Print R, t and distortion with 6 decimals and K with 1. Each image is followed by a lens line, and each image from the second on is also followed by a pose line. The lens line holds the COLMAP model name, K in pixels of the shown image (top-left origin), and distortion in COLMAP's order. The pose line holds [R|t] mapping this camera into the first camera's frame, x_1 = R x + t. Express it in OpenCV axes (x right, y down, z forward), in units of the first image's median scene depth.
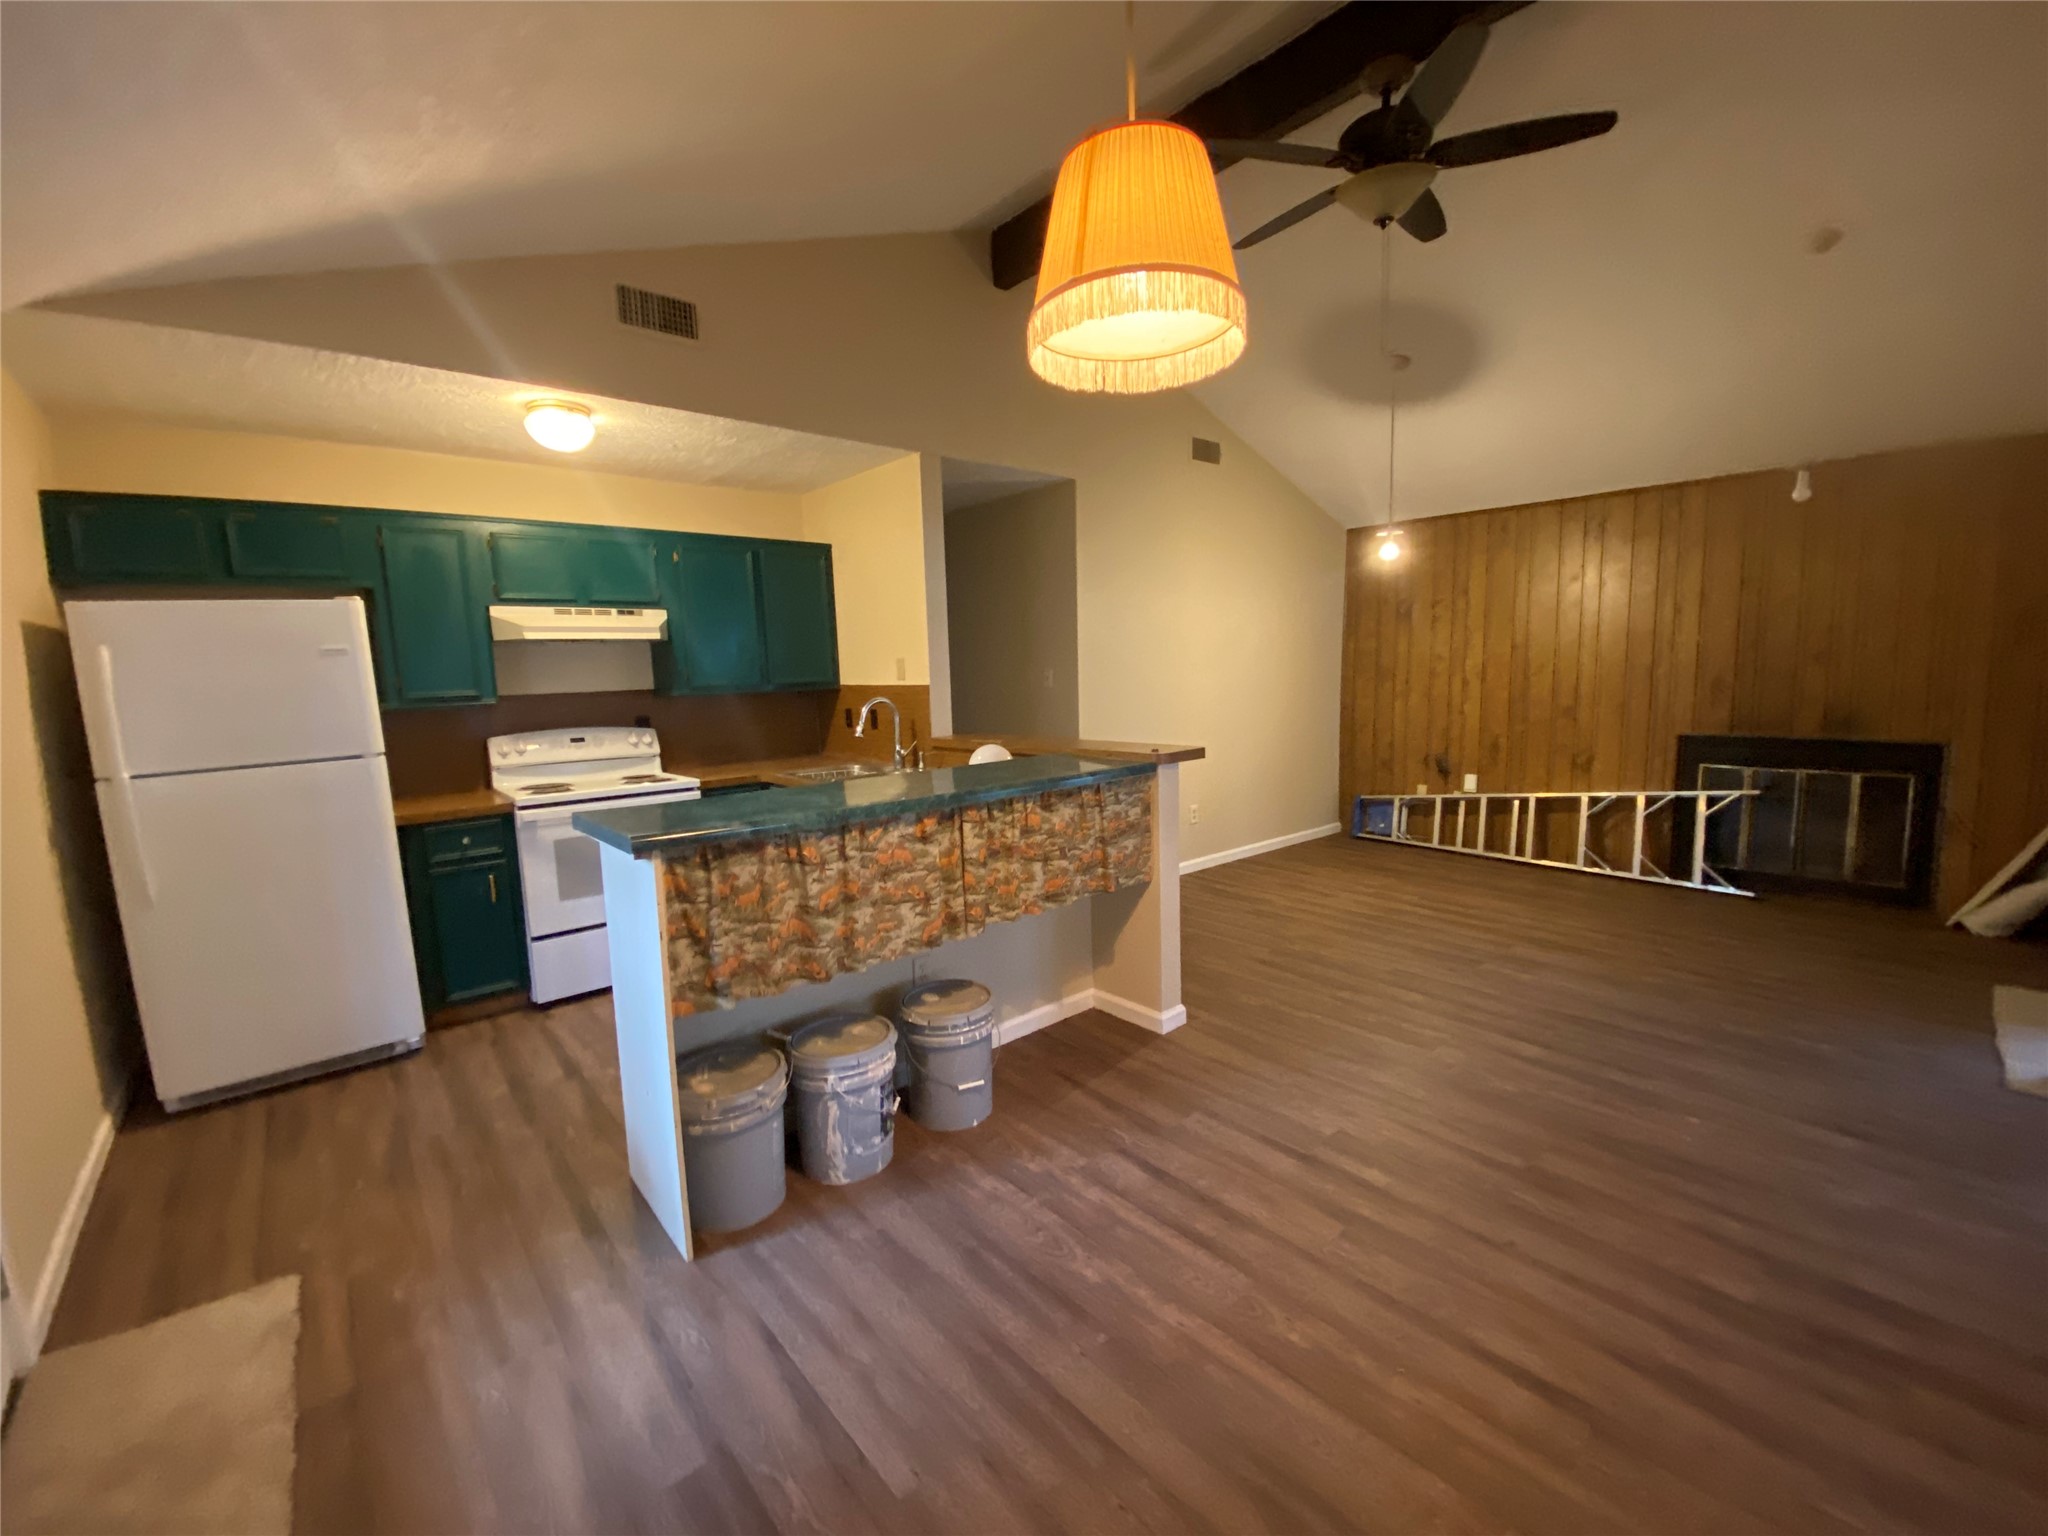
lens RADIAL K [[828.3, 0, 1016.6], [0, 828.3, 762.2], [0, 0, 1]] dist [0.052395, -0.033162]
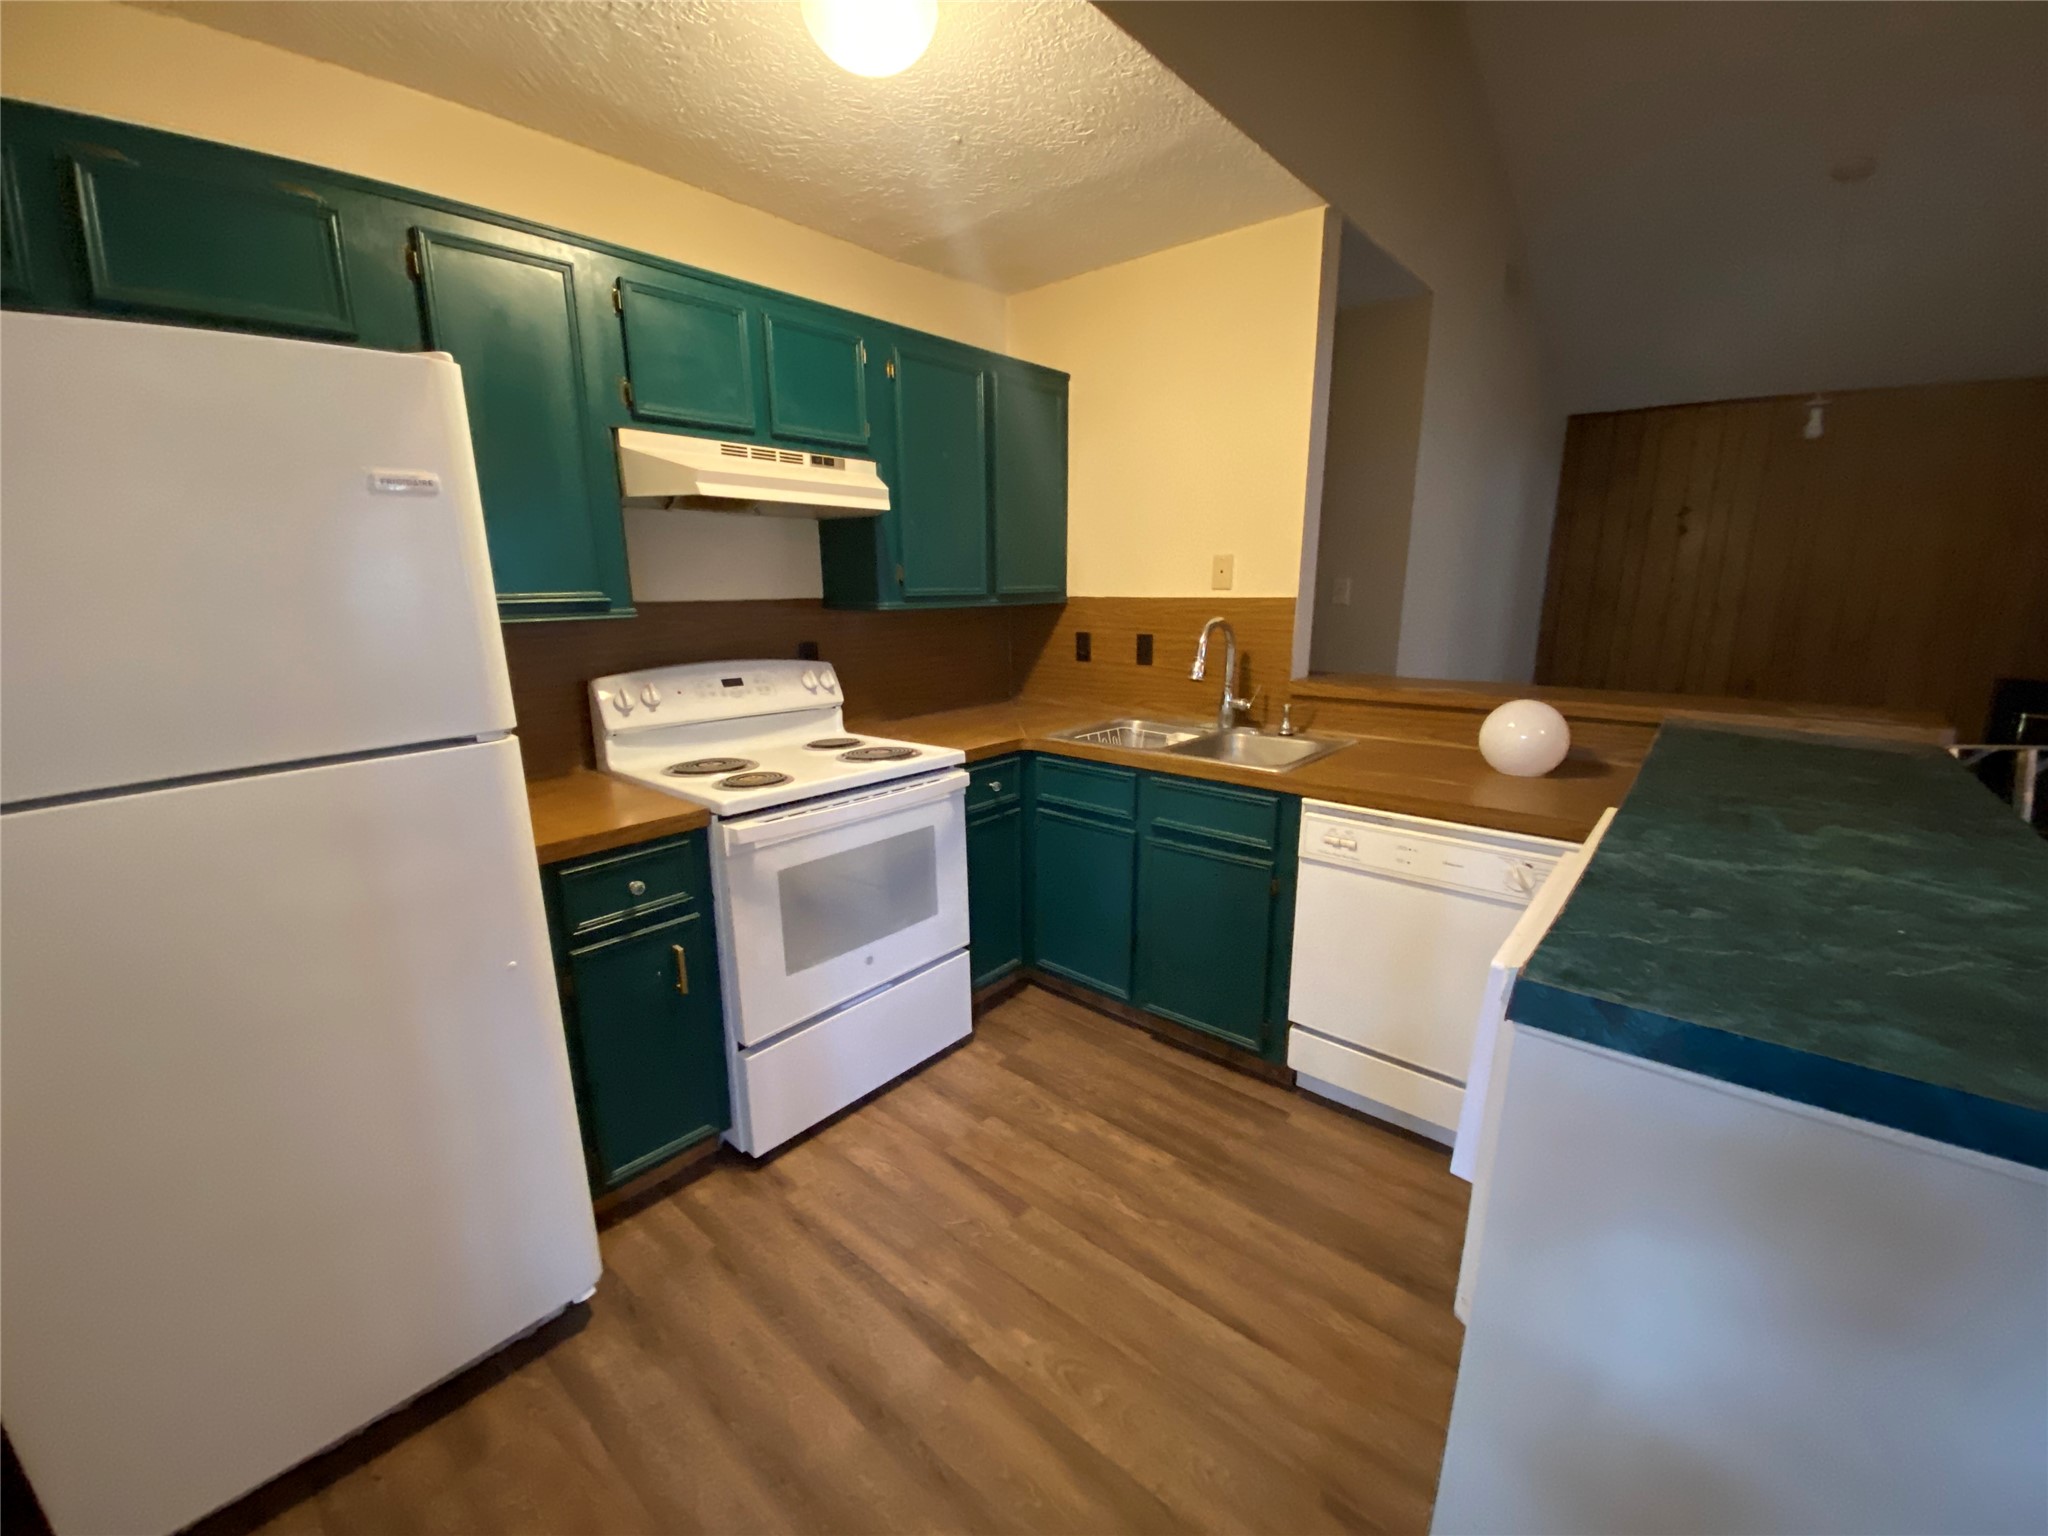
lens RADIAL K [[828.3, 0, 1016.6], [0, 828.3, 762.2], [0, 0, 1]] dist [0.052395, -0.033162]
pose [[0.987252, -0.008771, 0.158923, -0.435800], [-0.006291, 0.995550, 0.094023, -0.028059], [-0.159041, -0.093824, 0.982804, 0.401208]]
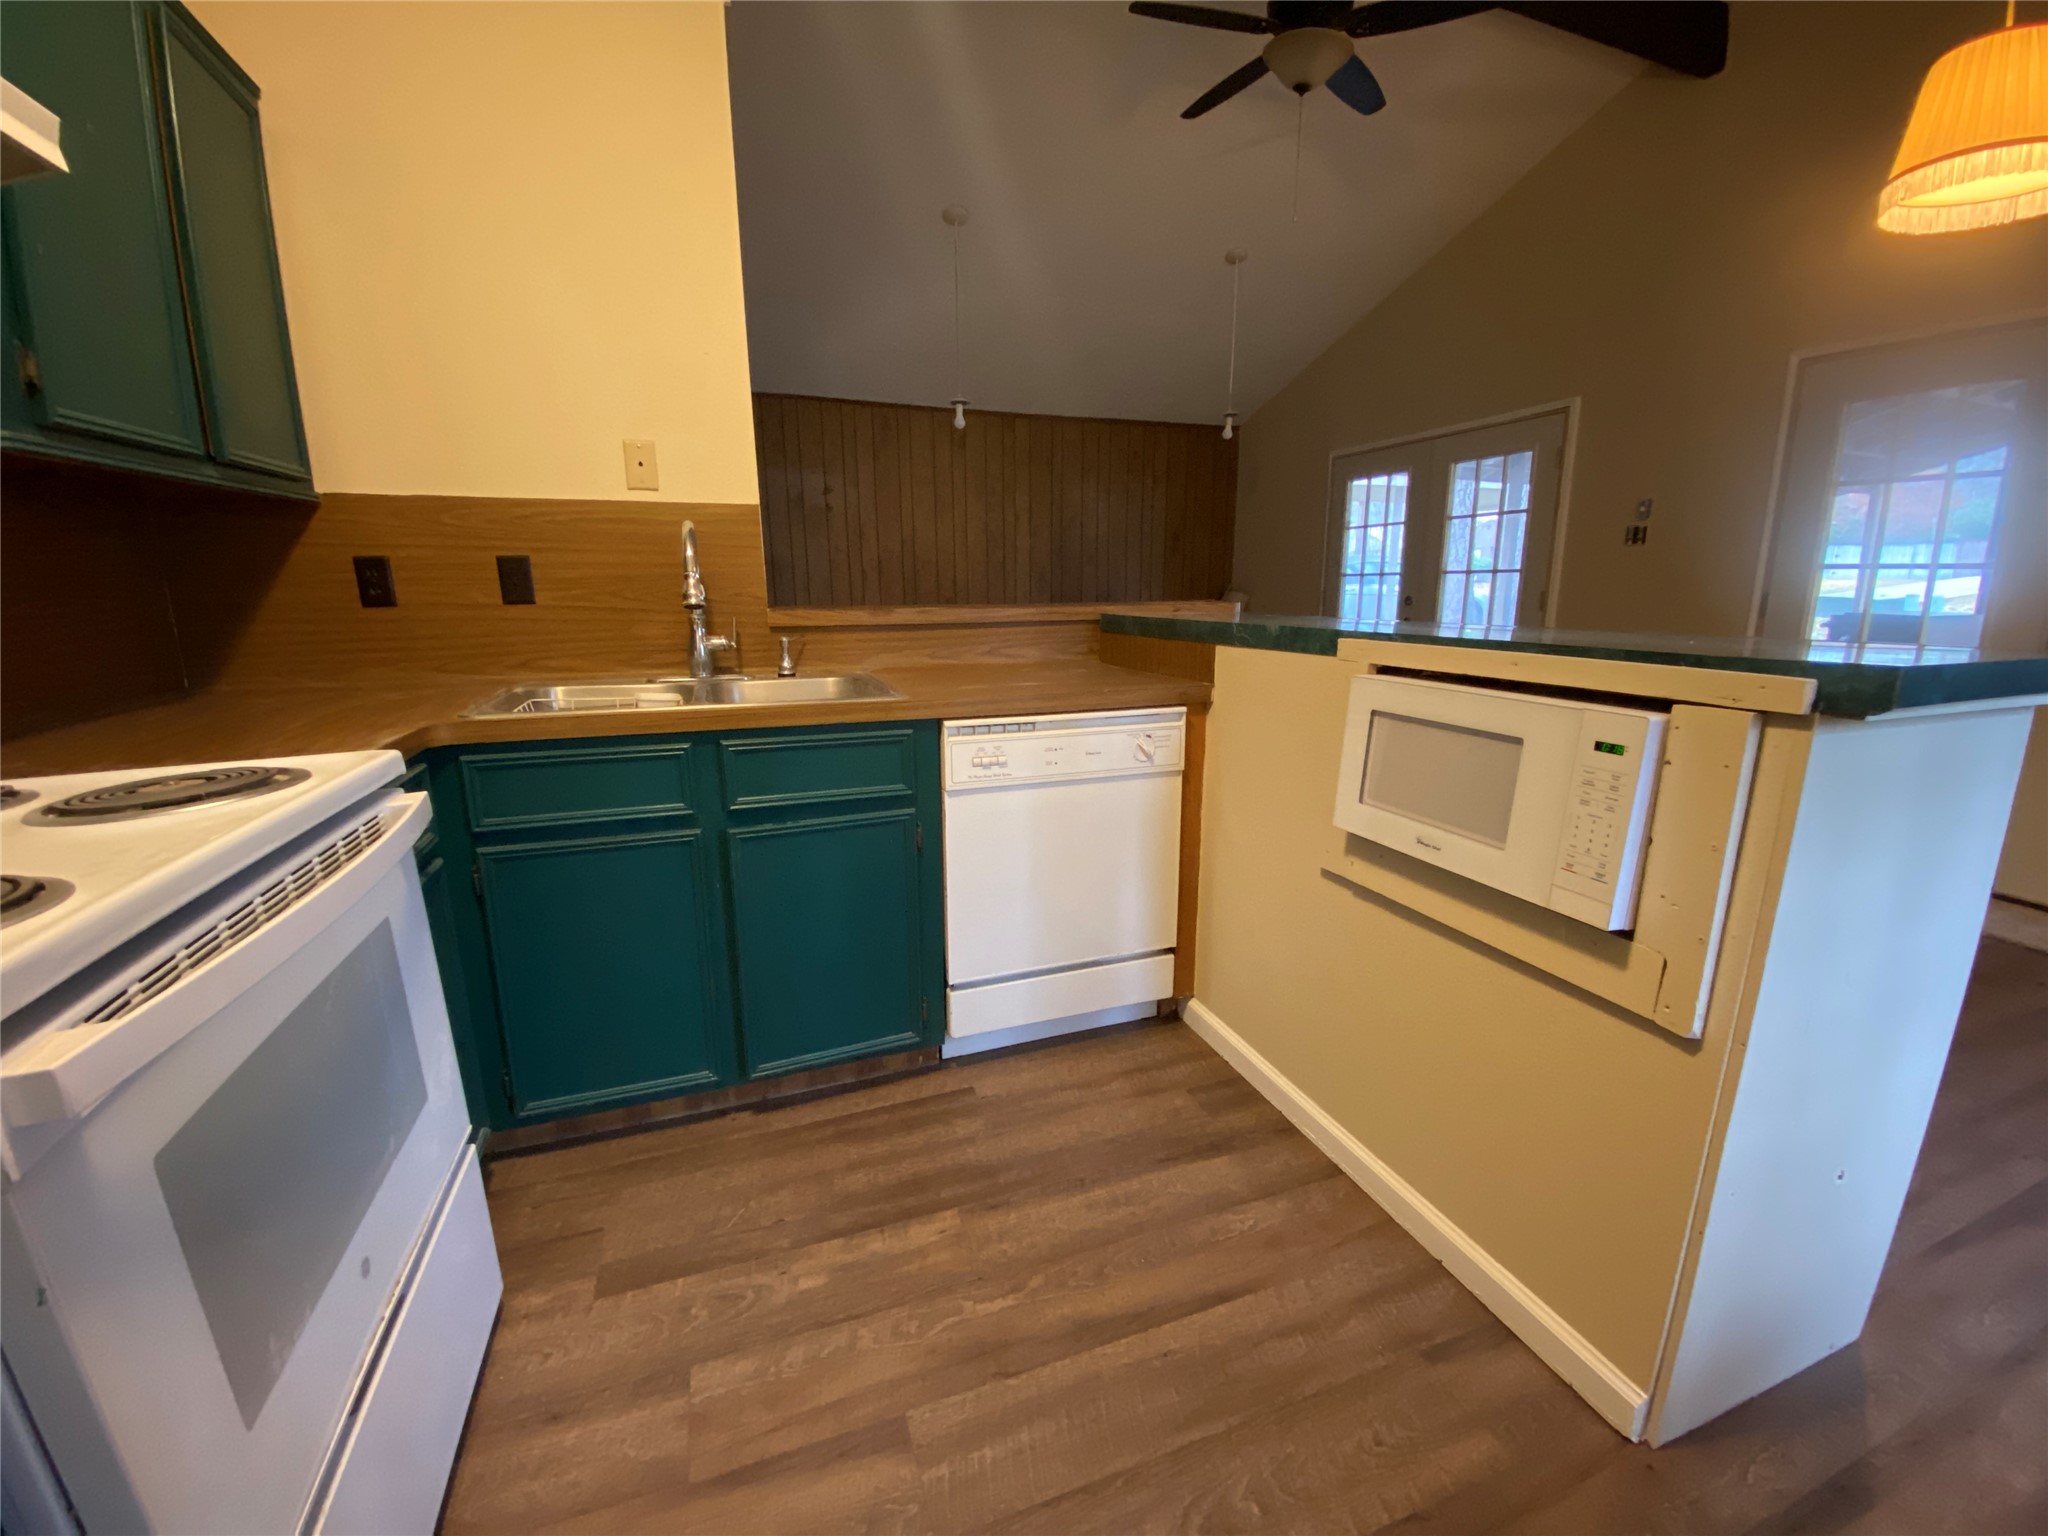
lens RADIAL K [[838.1, 0, 1006.4], [0, 838.1, 771.7], [0, 0, 1]] dist [0.043351, -0.028145]
pose [[0.348624, -0.177109, 0.920377, -0.577067], [0.103619, 0.983248, 0.149958, 0.005682], [-0.931517, 0.043090, 0.361135, 0.696054]]
